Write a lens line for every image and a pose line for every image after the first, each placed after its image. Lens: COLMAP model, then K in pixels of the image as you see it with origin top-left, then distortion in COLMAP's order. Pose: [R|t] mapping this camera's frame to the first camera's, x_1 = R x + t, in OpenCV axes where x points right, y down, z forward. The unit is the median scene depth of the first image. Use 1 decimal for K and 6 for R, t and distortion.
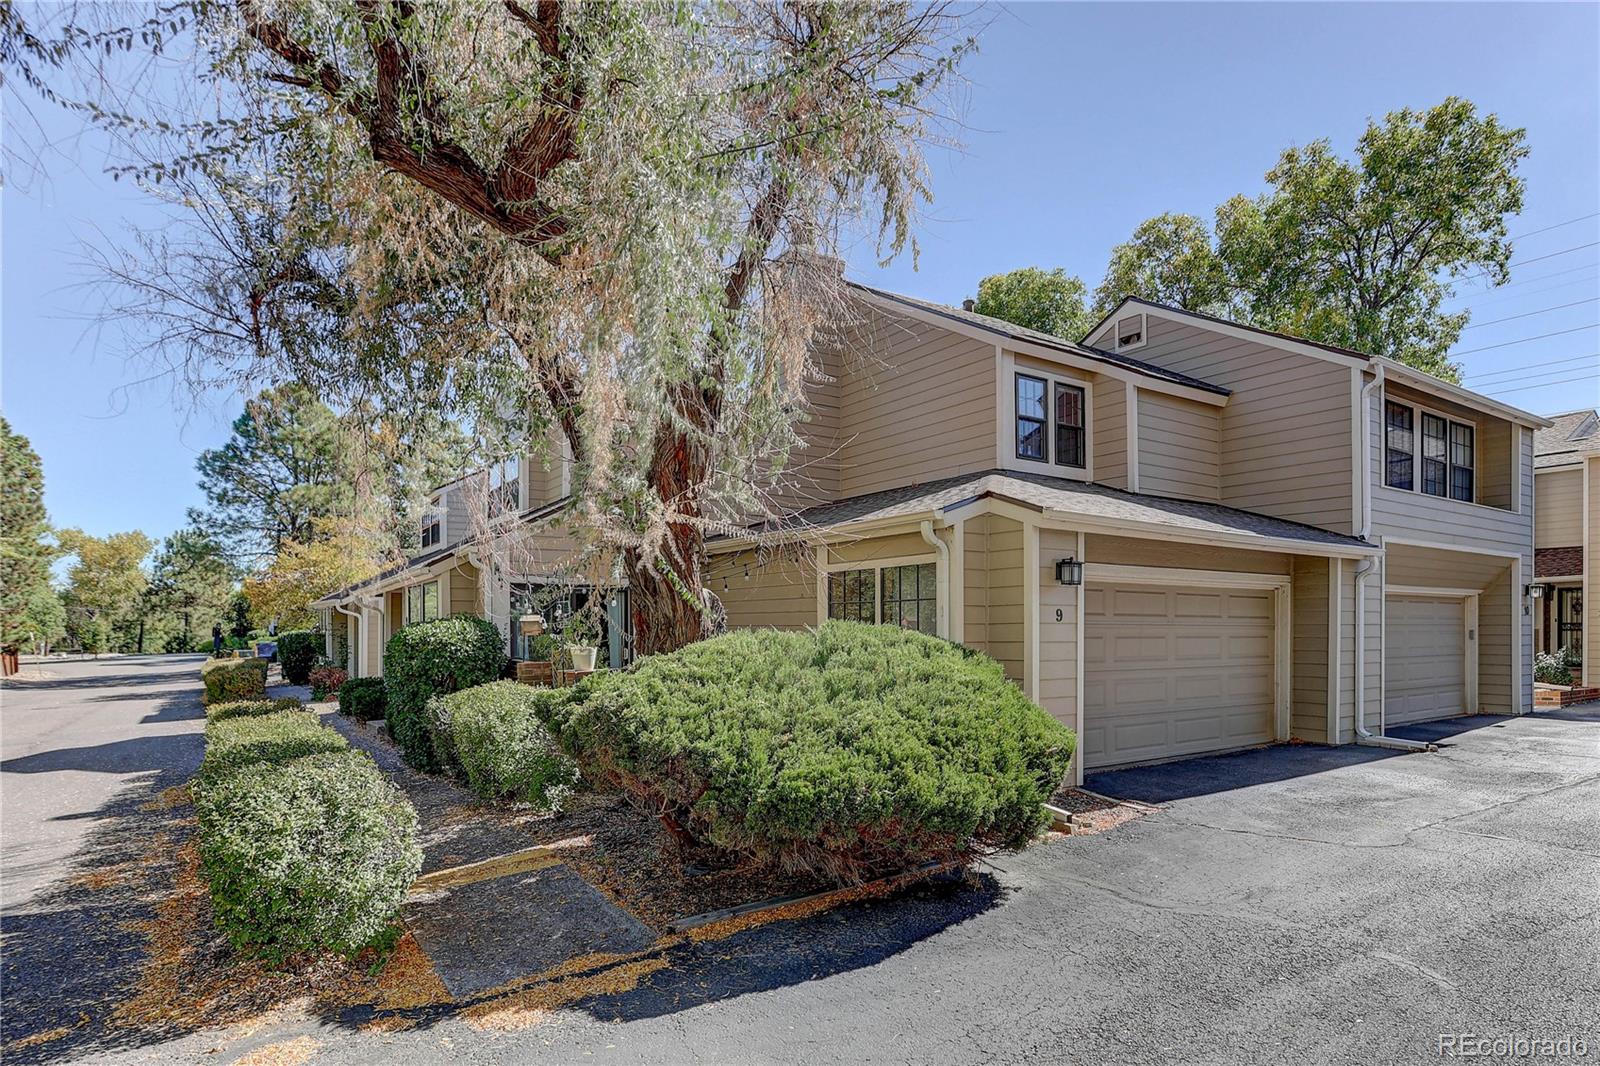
lens RADIAL K [[911.0, 0, 861.5], [0, 911.0, 634.3], [0, 0, 1]] dist [-0.058151, -0.000054]
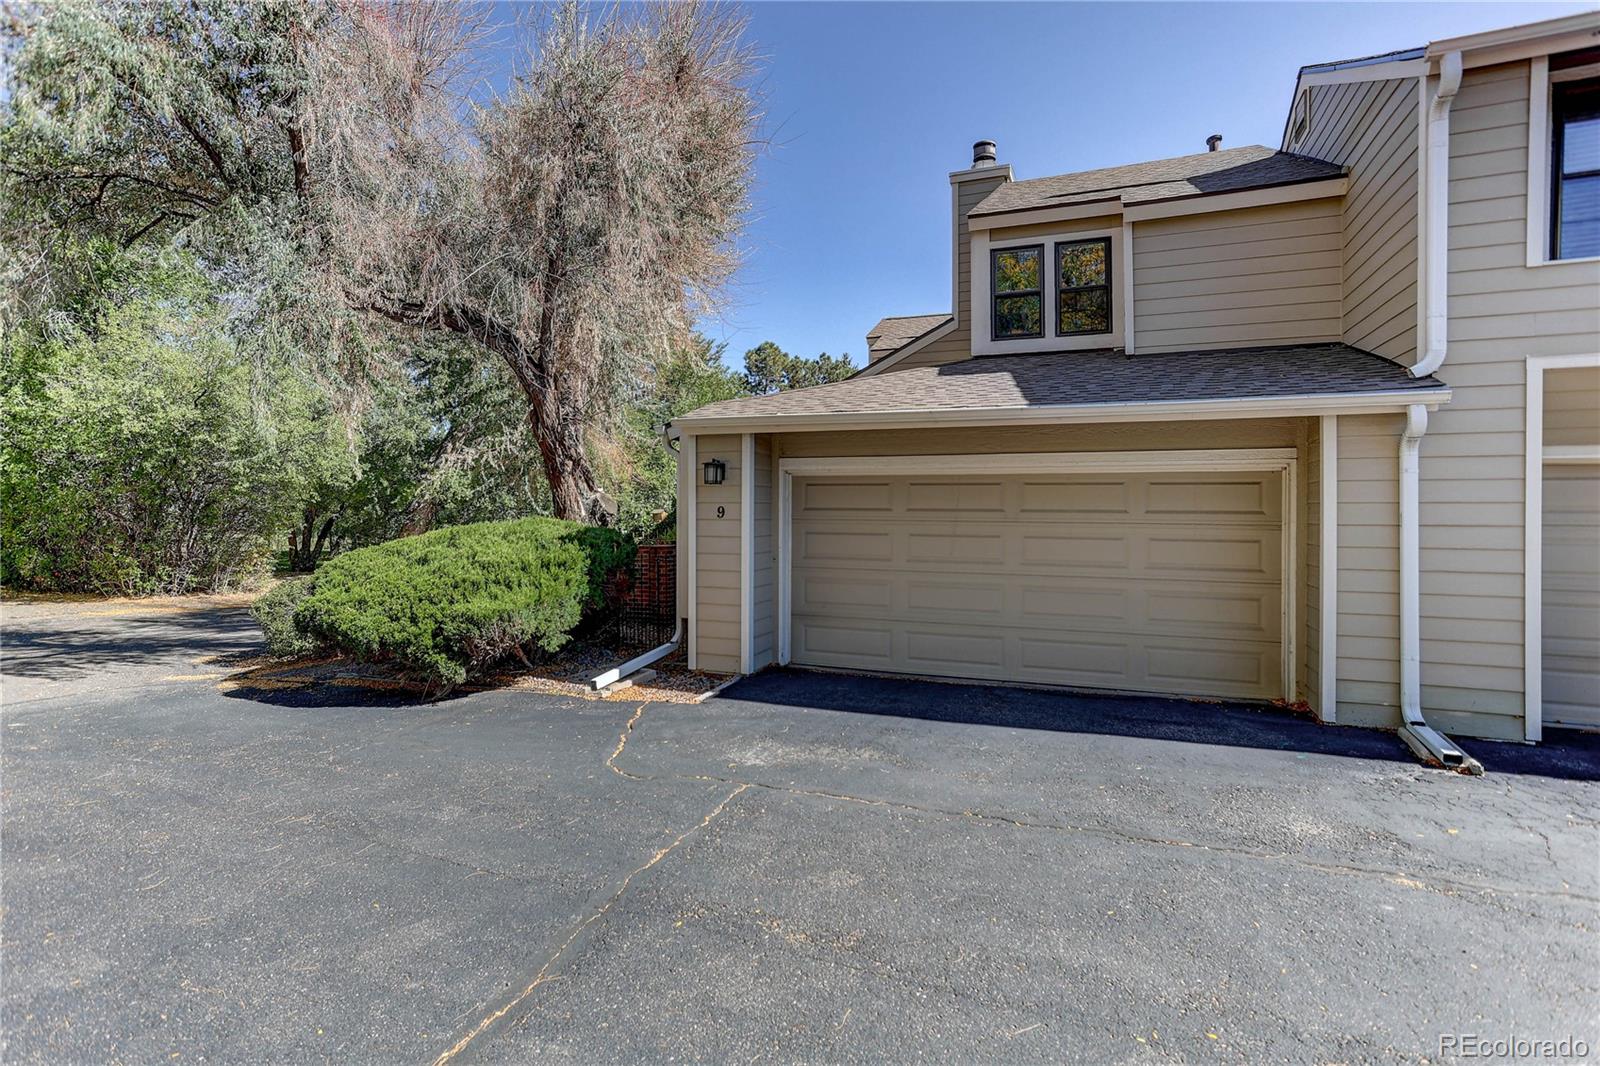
lens RADIAL K [[789.1, 0, 799.7], [0, 789.1, 508.4], [0, 0, 1]] dist [-0.042262, 0.024891]
pose [[0.547156, -0.000116, -0.837031, 0.754820], [-0.010490, 0.999920, -0.006997, -0.014074], [0.836965, 0.012609, 0.547111, 0.399104]]
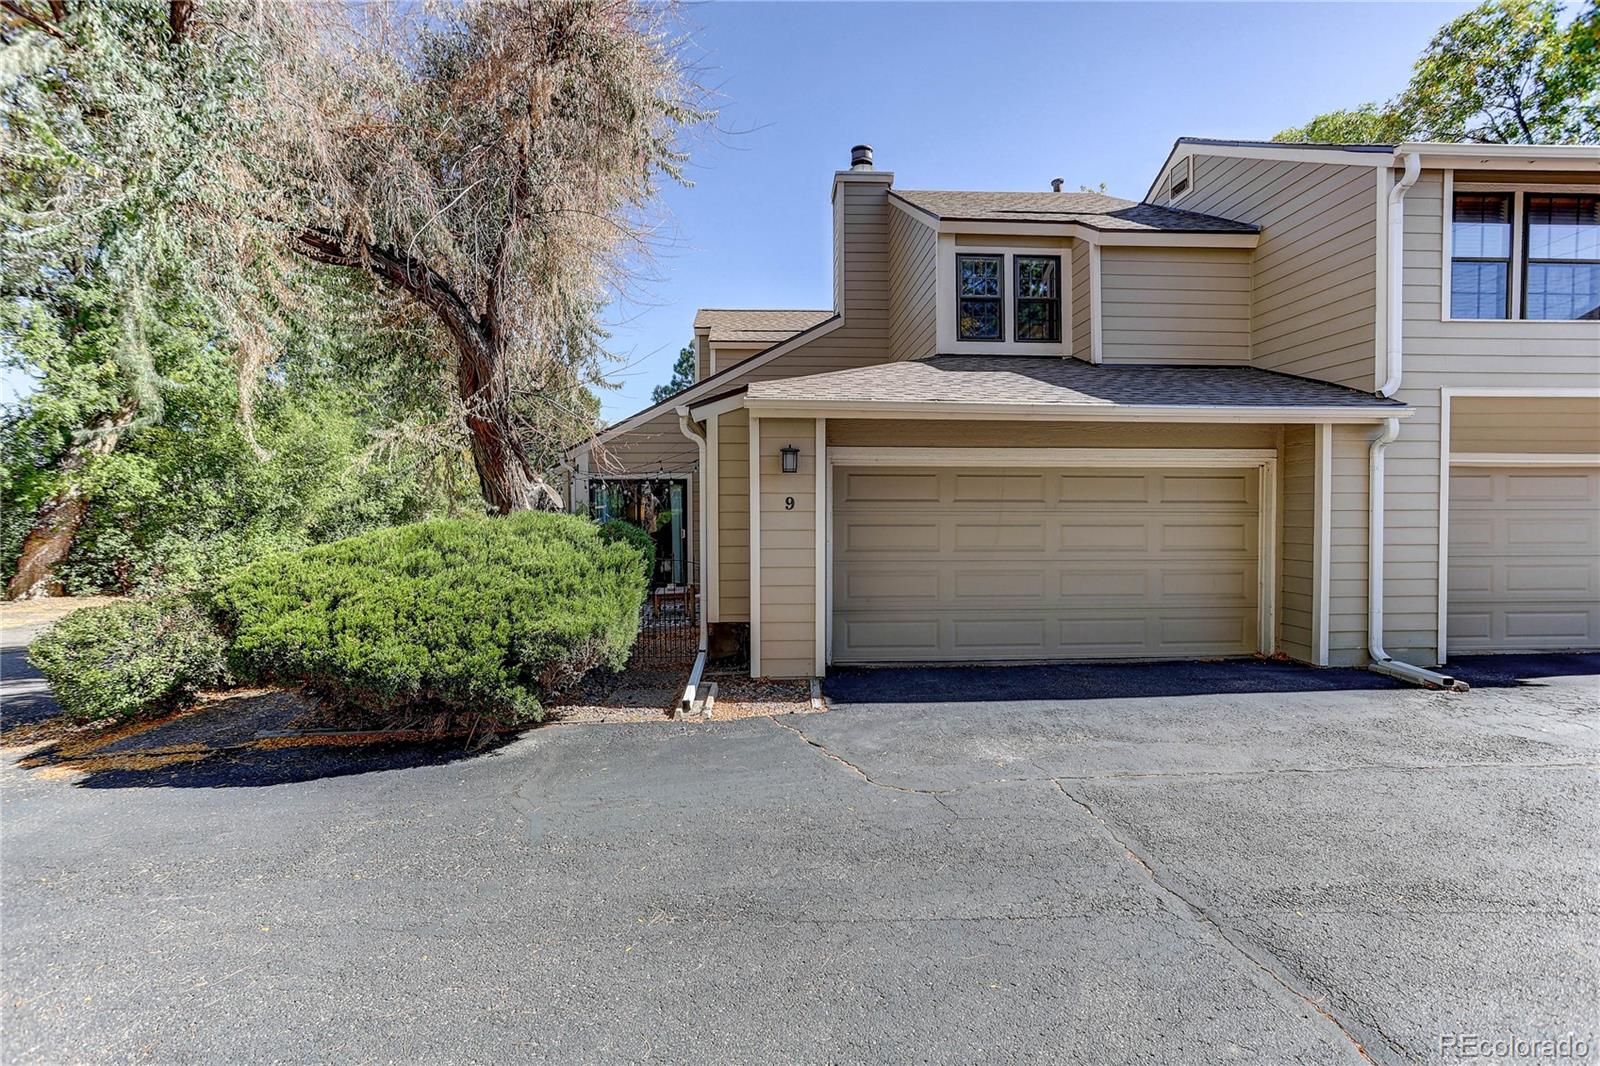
lens RADIAL K [[785.7, 0, 807.1], [0, 785.7, 519.9], [0, 0, 1]] dist [-0.050850, 0.027706]
pose [[0.847323, 0.005055, -0.531054, 0.492189], [-0.002003, 0.999978, 0.006324, -0.005811], [0.531074, -0.004294, 0.847315, 0.198023]]
